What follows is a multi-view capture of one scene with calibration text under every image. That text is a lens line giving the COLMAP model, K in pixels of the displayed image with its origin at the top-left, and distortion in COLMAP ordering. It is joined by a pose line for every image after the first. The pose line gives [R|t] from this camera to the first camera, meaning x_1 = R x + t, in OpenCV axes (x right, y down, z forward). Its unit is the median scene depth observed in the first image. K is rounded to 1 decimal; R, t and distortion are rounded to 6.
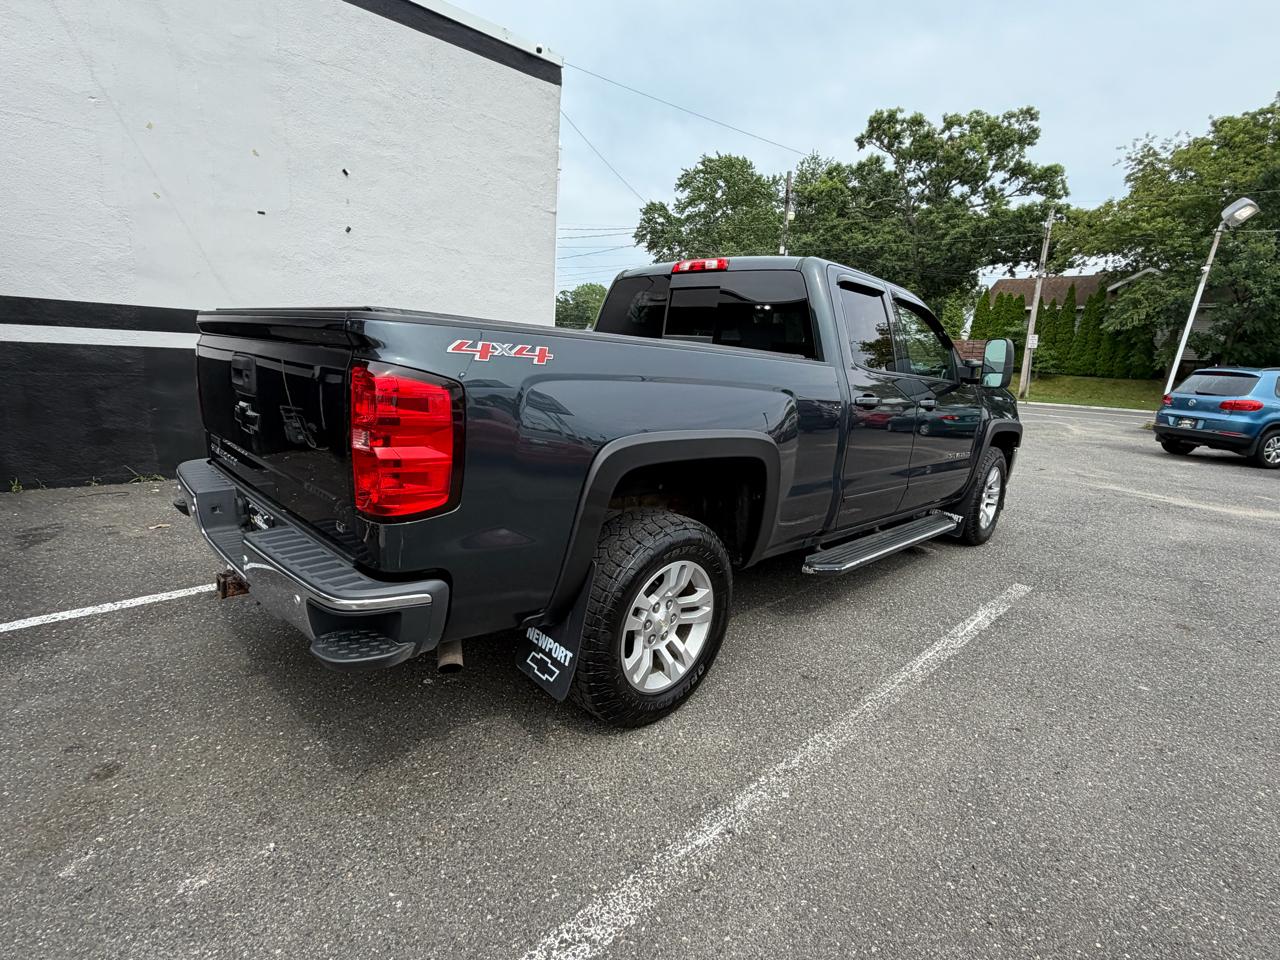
lens RADIAL K [[624.5, 0, 639.9], [0, 624.5, 476.3], [0, 0, 1]] dist [-0.000013, -0.000665]
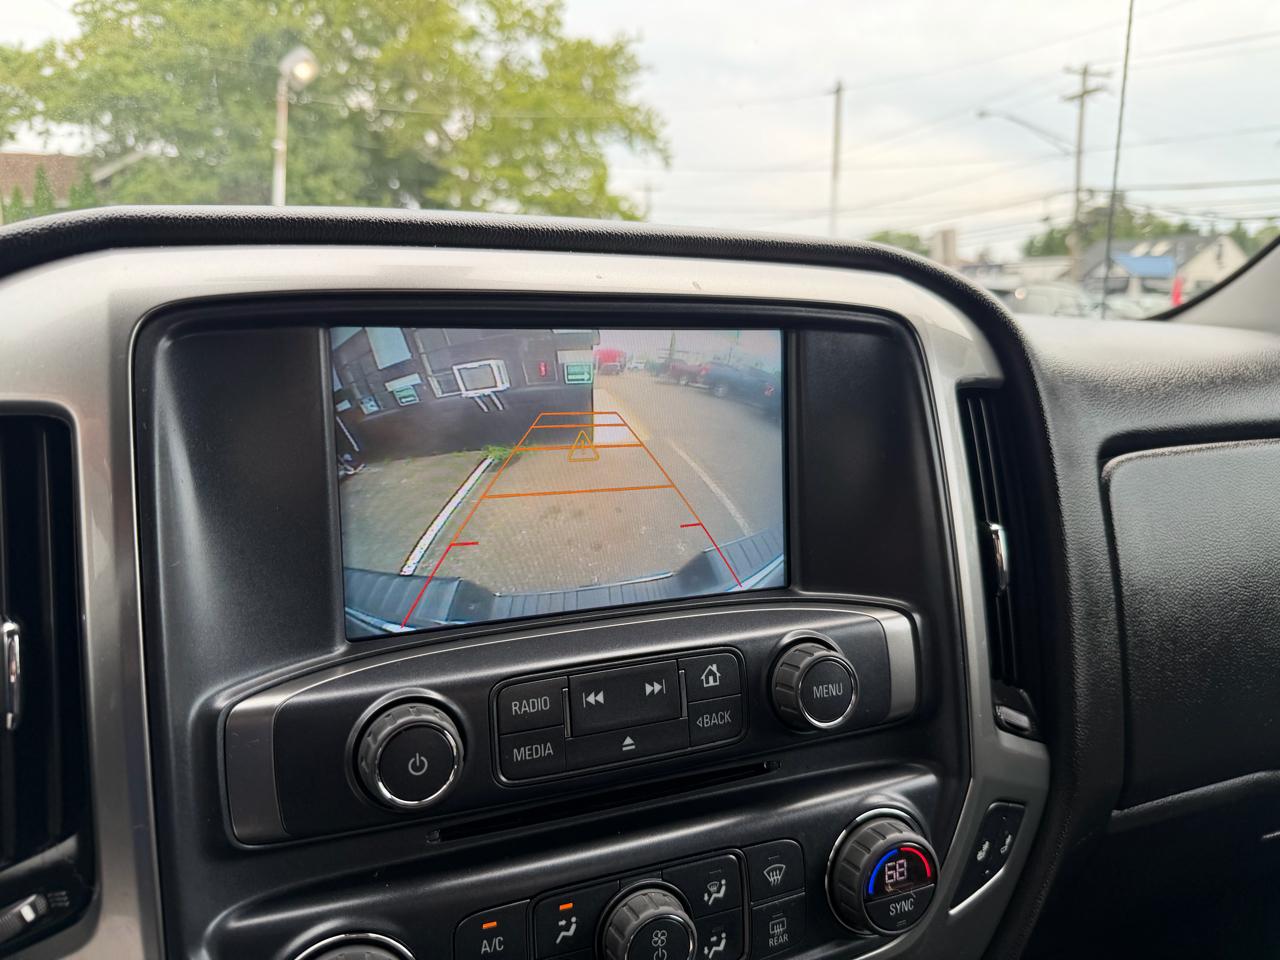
lens RADIAL K [[932.1, 0, 638.8], [0, 932.1, 490.9], [0, 0, 1]] dist [-0.025542, -0.000844]
pose [[0.375687, -0.219428, 0.900395, 0.025417], [0.191641, 0.968960, 0.156175, -0.020509], [-0.906716, 0.113880, 0.406077, 0.110311]]
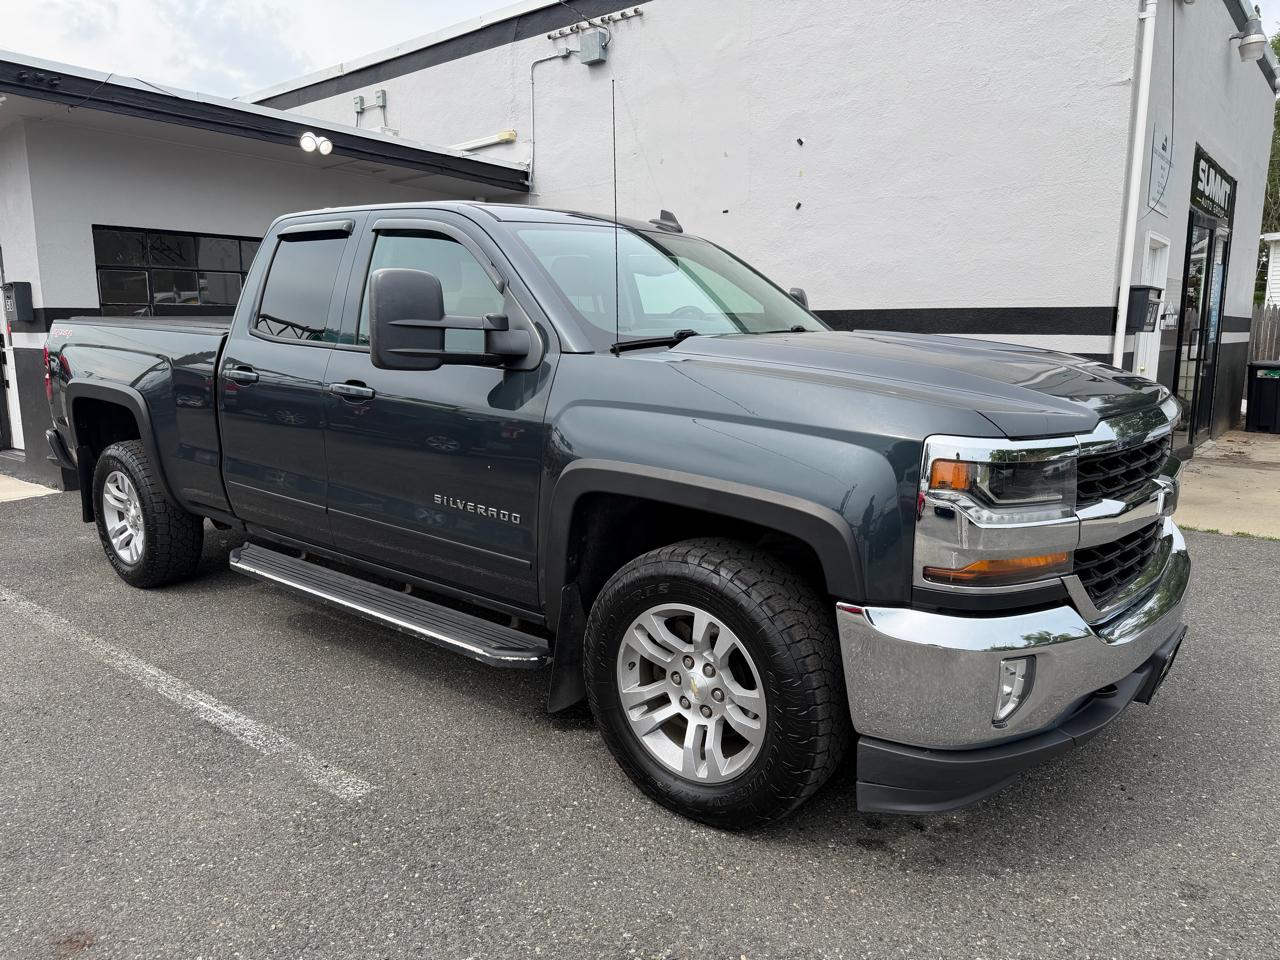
lens RADIAL K [[903.1, 0, 631.7], [0, 903.1, 479.7], [0, 0, 1]] dist [0.016554, -0.025075]
pose [[0.098745, 0.116000, -0.988329, 0.125875], [-0.186993, 0.977653, 0.096064, -0.015073], [0.977386, 0.175325, 0.118229, 0.106785]]
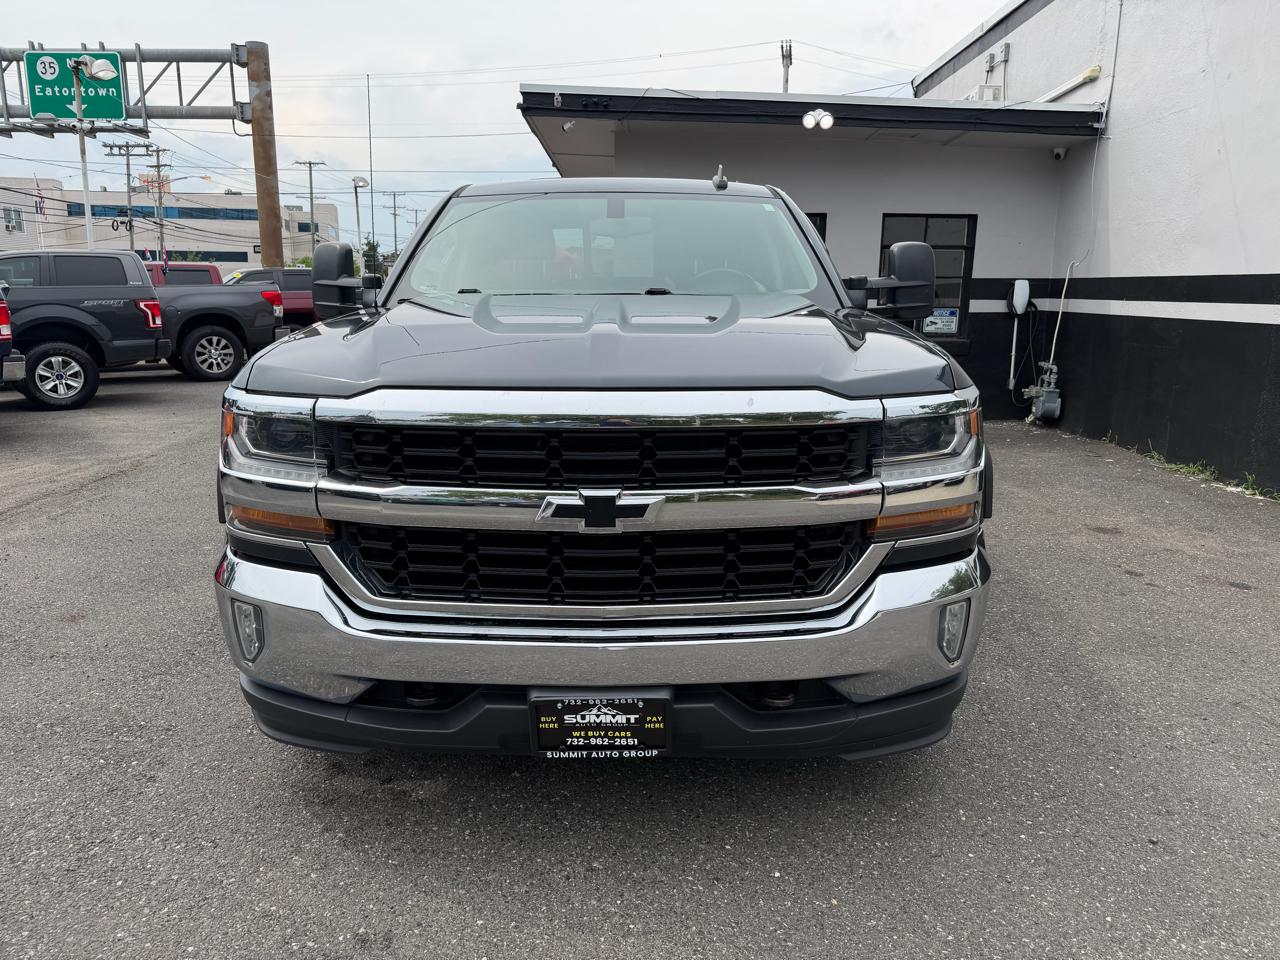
lens RADIAL K [[903.1, 0, 647.7], [0, 903.1, 475.9], [0, 0, 1]] dist [0.016554, -0.025075]
pose [[-0.697552, 0.086168, -0.711334, 0.099672], [-0.181576, 0.939082, 0.291815, -0.031123], [0.693146, 0.332717, -0.639412, 0.183148]]
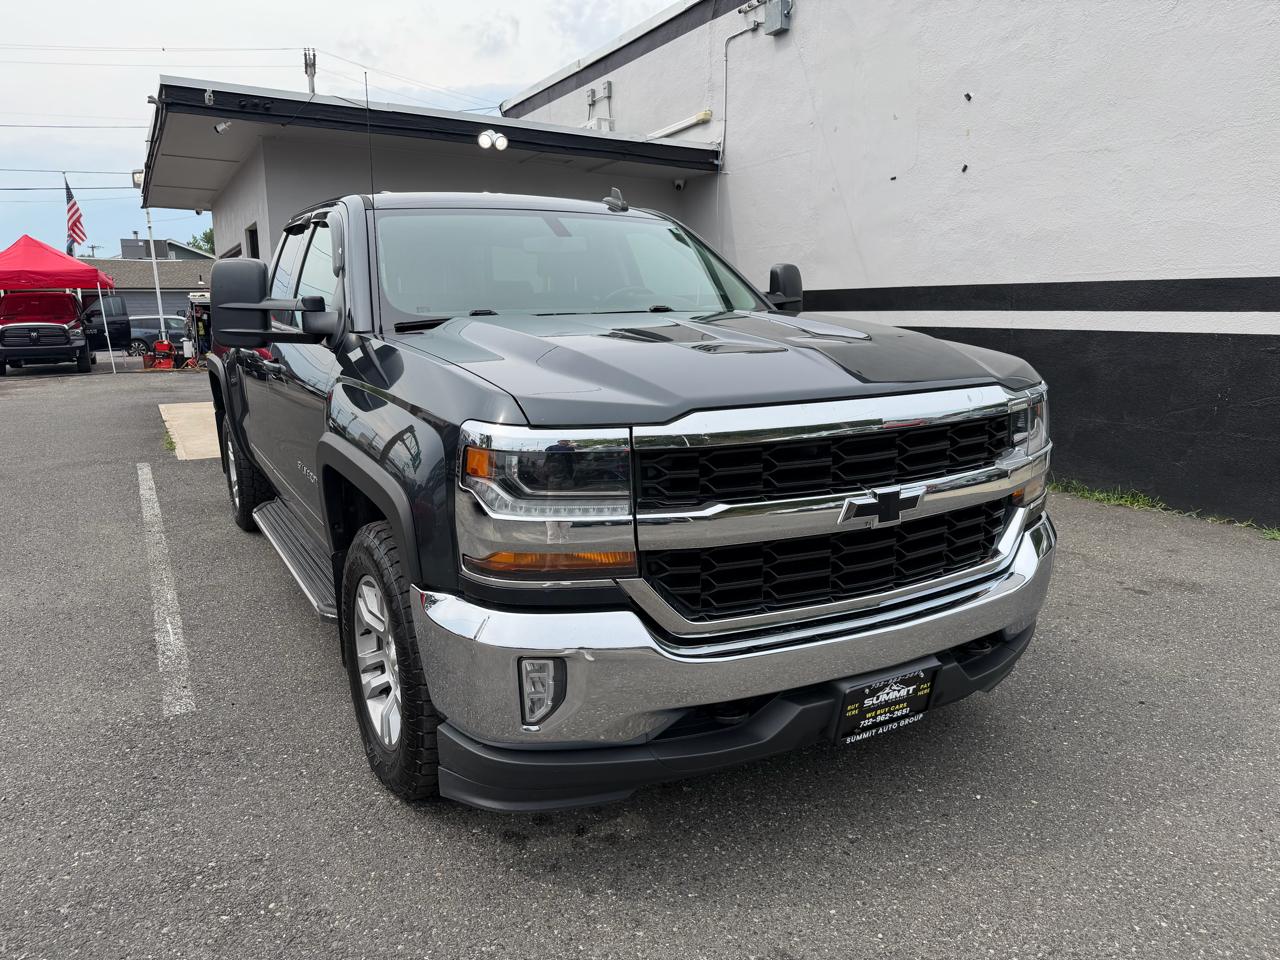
lens RADIAL K [[903.1, 0, 630.3], [0, 903.1, 478.2], [0, 0, 1]] dist [0.016554, -0.025075]
pose [[-0.268912, 0.130336, -0.954305, 0.121850], [-0.189768, 0.964211, 0.185164, -0.023405], [0.944285, 0.230889, -0.234555, 0.149029]]
